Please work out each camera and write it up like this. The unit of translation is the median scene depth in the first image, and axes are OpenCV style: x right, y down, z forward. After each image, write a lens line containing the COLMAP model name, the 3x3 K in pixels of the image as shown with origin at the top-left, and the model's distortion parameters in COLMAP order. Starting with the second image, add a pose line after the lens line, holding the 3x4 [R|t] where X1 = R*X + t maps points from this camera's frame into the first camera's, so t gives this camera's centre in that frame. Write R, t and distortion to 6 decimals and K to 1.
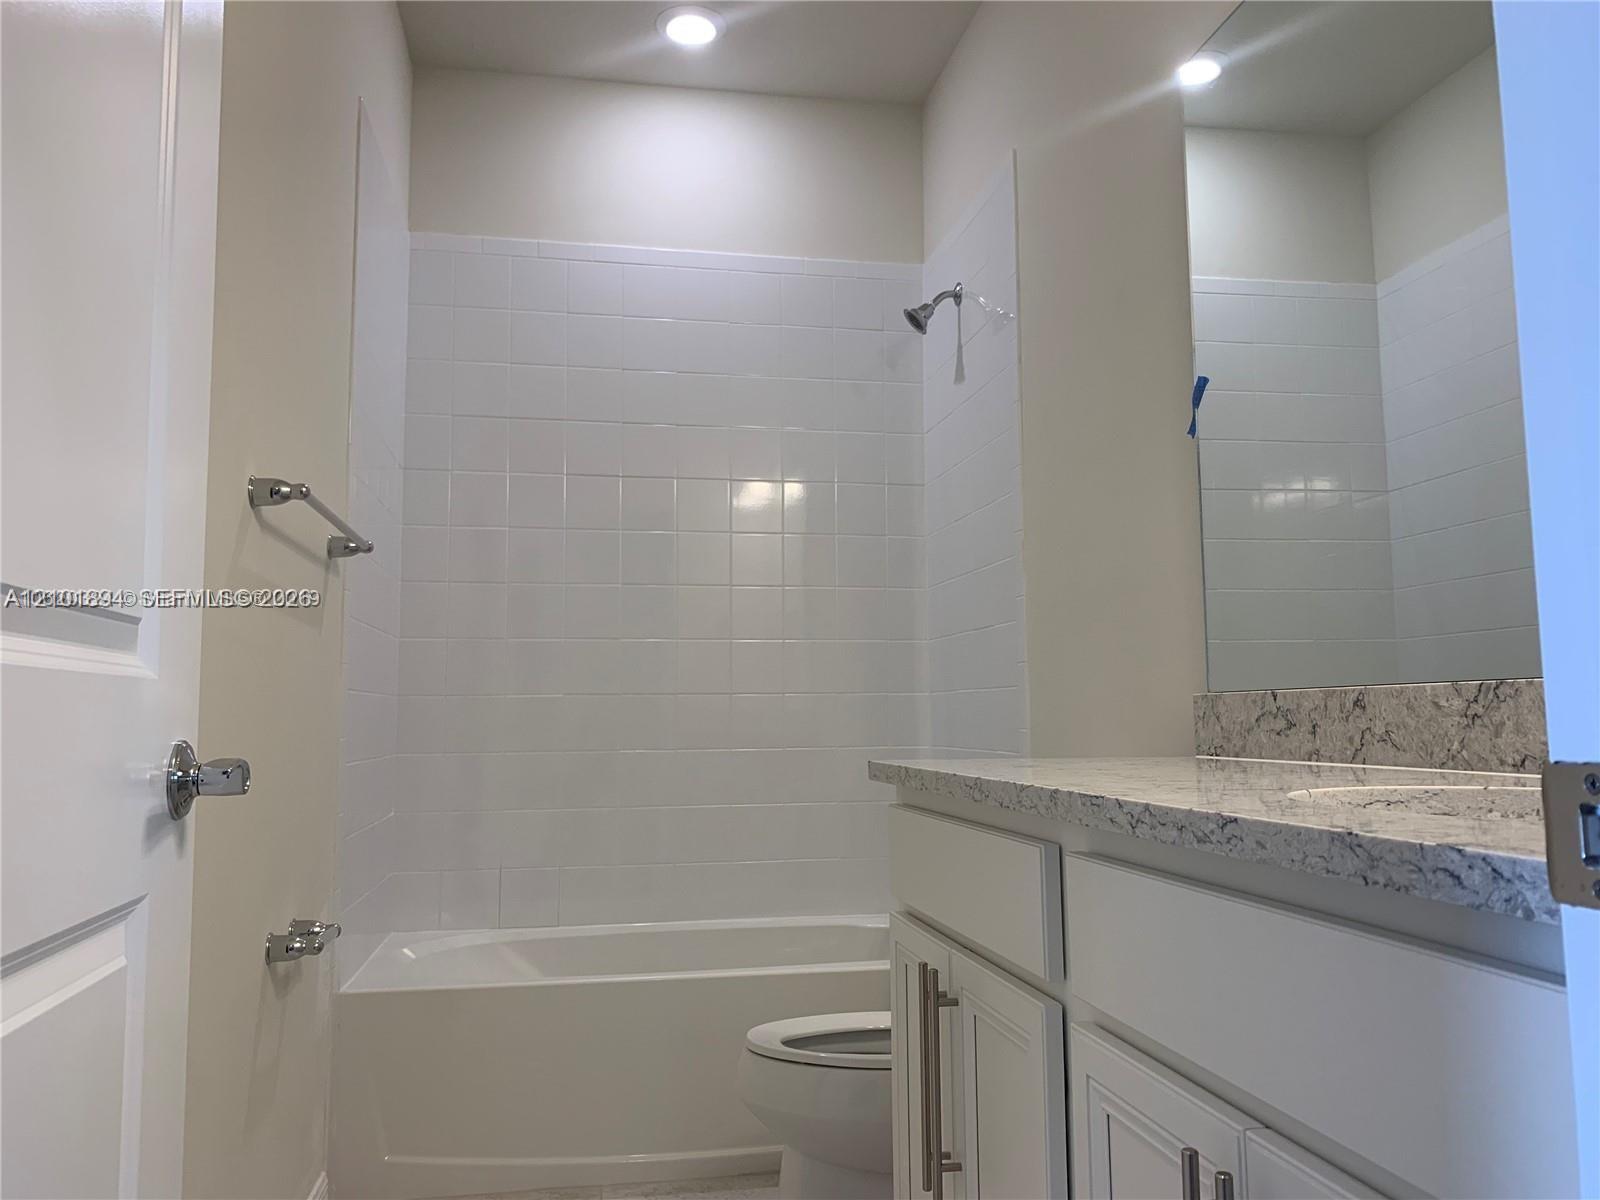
lens RADIAL K [[1214.3, 0, 785.8], [0, 1214.3, 596.7], [0, 0, 1]] dist [0.040583, -0.053001]
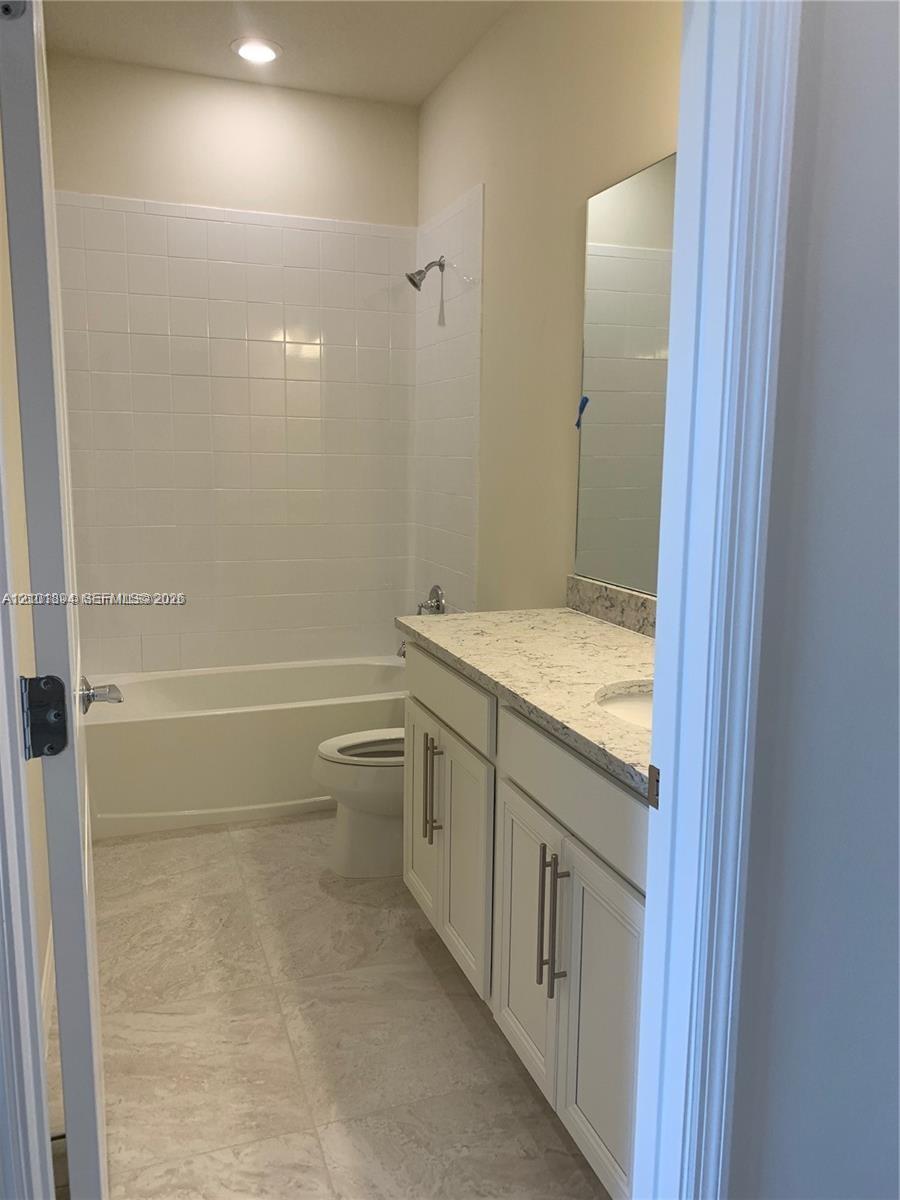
lens RADIAL K [[910.7, 0, 445.9], [0, 910.7, 592.9], [0, 0, 1]] dist [0.040583, -0.053001]
pose [[0.984484, -0.007825, 0.175298, -0.099034], [-0.037003, 0.967282, 0.250992, -0.256757], [-0.171527, -0.253584, 0.951984, -0.319916]]
